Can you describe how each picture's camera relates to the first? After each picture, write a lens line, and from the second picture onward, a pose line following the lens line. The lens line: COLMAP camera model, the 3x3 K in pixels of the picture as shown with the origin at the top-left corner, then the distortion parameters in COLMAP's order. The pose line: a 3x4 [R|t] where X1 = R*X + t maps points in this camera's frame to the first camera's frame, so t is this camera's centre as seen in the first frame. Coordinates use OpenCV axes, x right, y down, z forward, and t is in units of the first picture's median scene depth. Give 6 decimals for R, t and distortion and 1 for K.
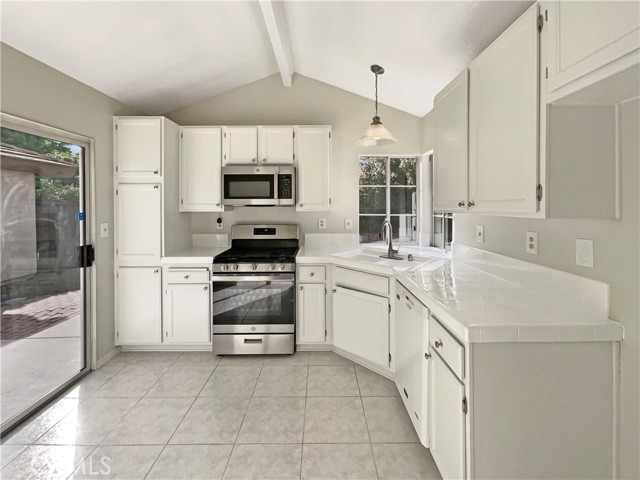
lens RADIAL K [[272.4, 0, 320.9], [0, 272.4, 207.1], [0, 0, 1]] dist [0.001288, 0.000264]
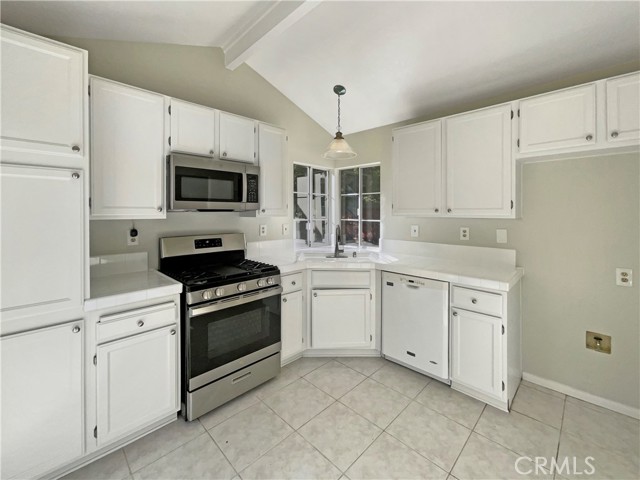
lens RADIAL K [[269.0, 0, 320.9], [0, 269.0, 212.9], [0, 0, 1]] dist [0.001185, 0.000151]
pose [[0.710943, 0.001777, 0.703247, -0.587410], [-0.000193, 0.999997, -0.002332, 0.003502], [-0.703249, 0.001522, 0.710942, 0.245232]]
